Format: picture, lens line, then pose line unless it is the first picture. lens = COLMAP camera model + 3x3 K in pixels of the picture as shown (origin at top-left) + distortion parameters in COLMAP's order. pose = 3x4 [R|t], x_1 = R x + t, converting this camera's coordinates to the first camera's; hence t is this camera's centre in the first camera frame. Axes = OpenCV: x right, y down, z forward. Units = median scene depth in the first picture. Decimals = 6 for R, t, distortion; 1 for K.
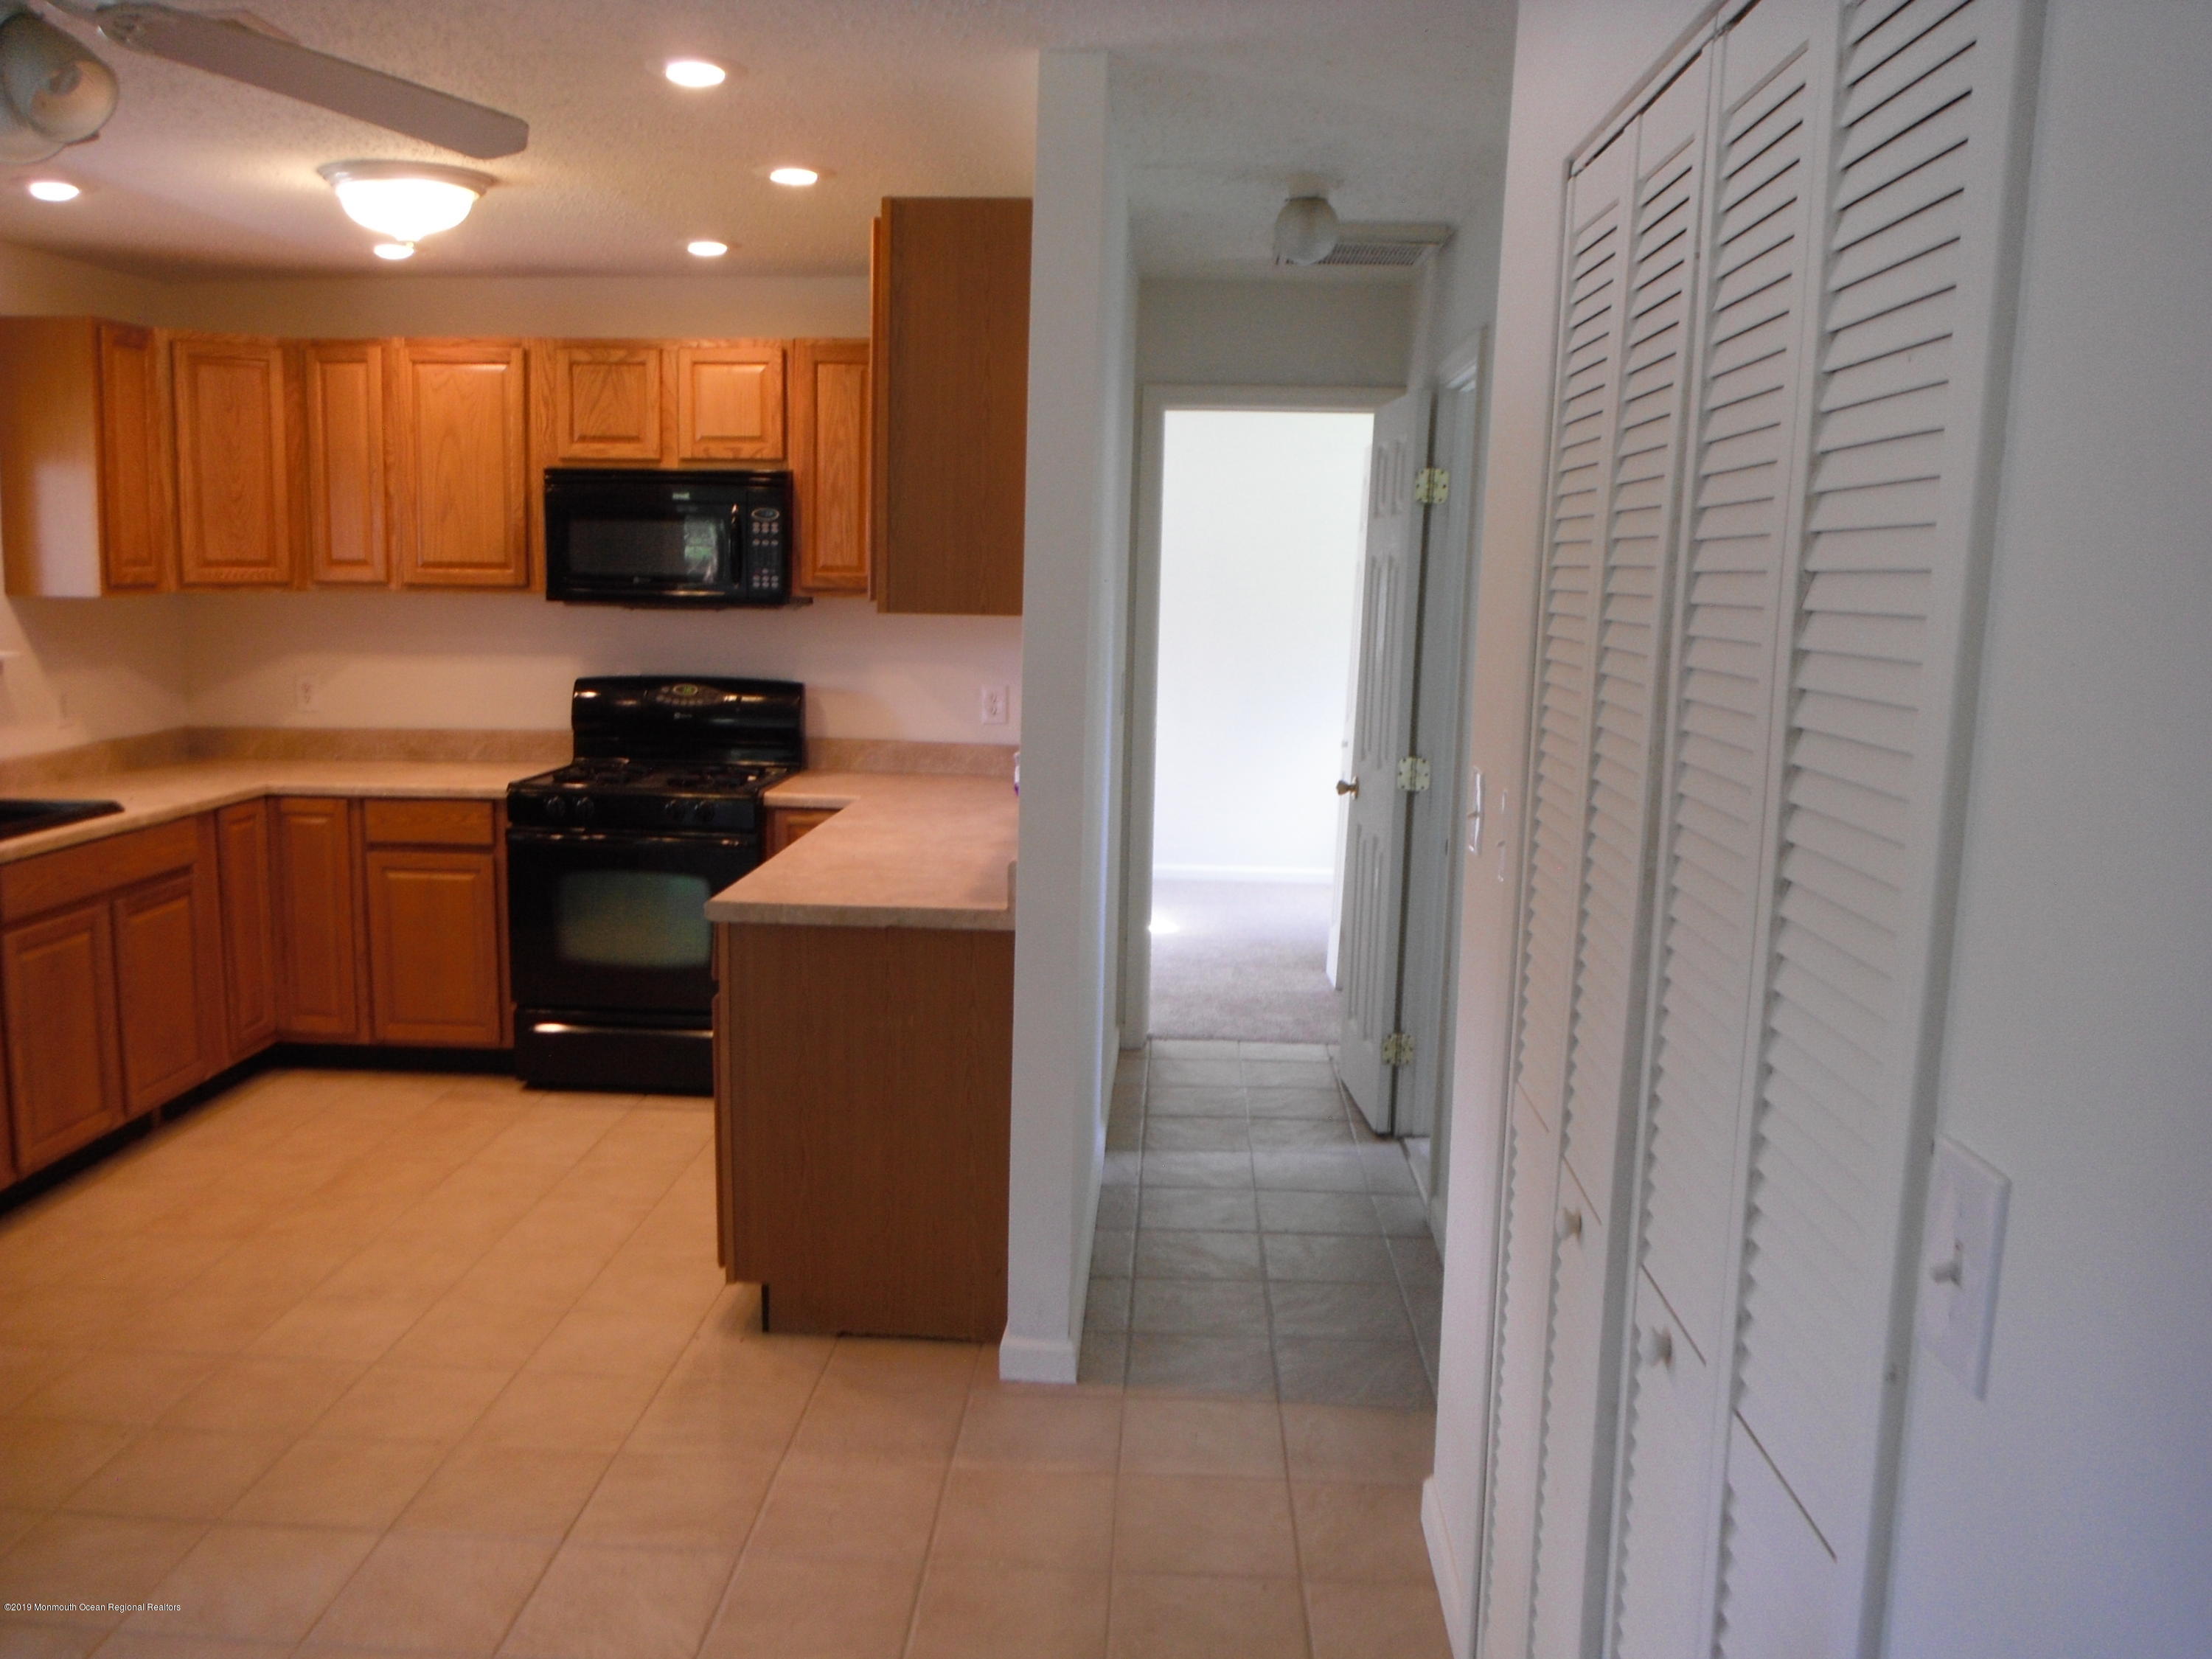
lens RADIAL K [[1807.9, 0, 1108.4], [0, 1807.9, 824.2], [0, 0, 1]] dist [-0.038618, 0.009669]
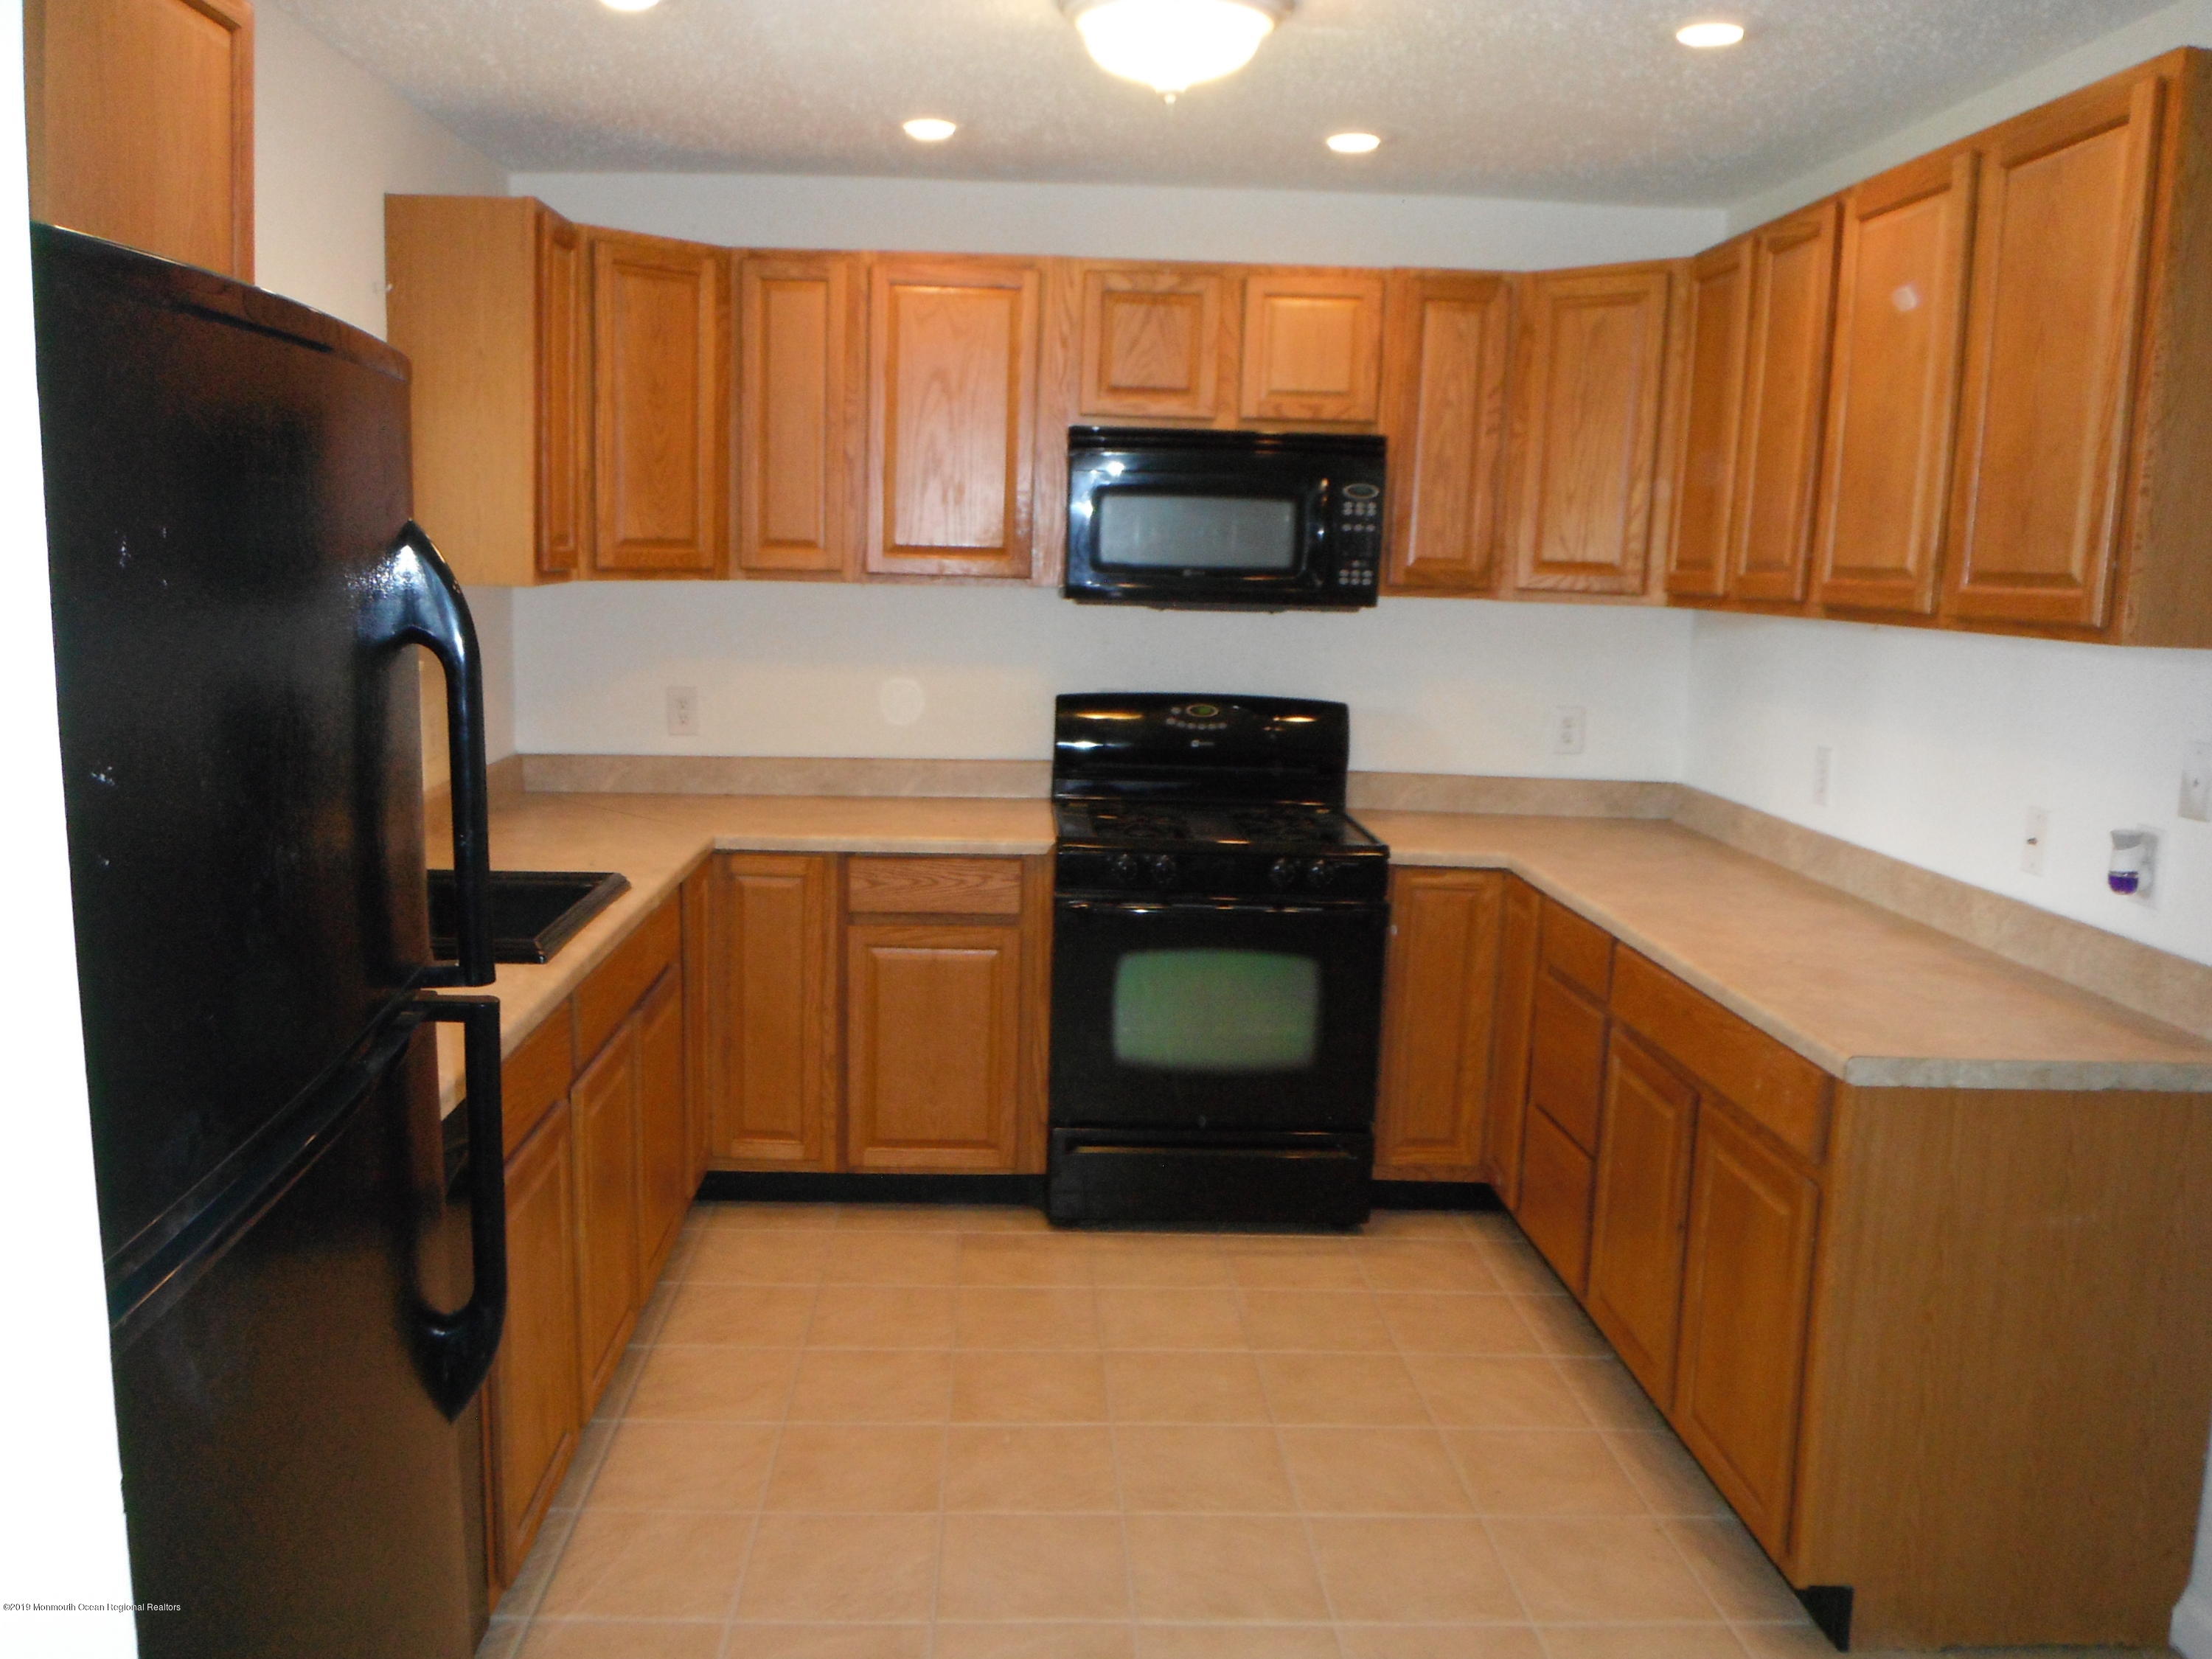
lens RADIAL K [[1807.9, 0, 1103.5], [0, 1807.9, 839.1], [0, 0, 1]] dist [-0.038618, 0.009669]
pose [[0.995089, -0.003829, 0.098906, -0.377727], [0.001699, 0.999765, 0.021604, -0.037154], [-0.098965, -0.021330, 0.994862, 0.223664]]
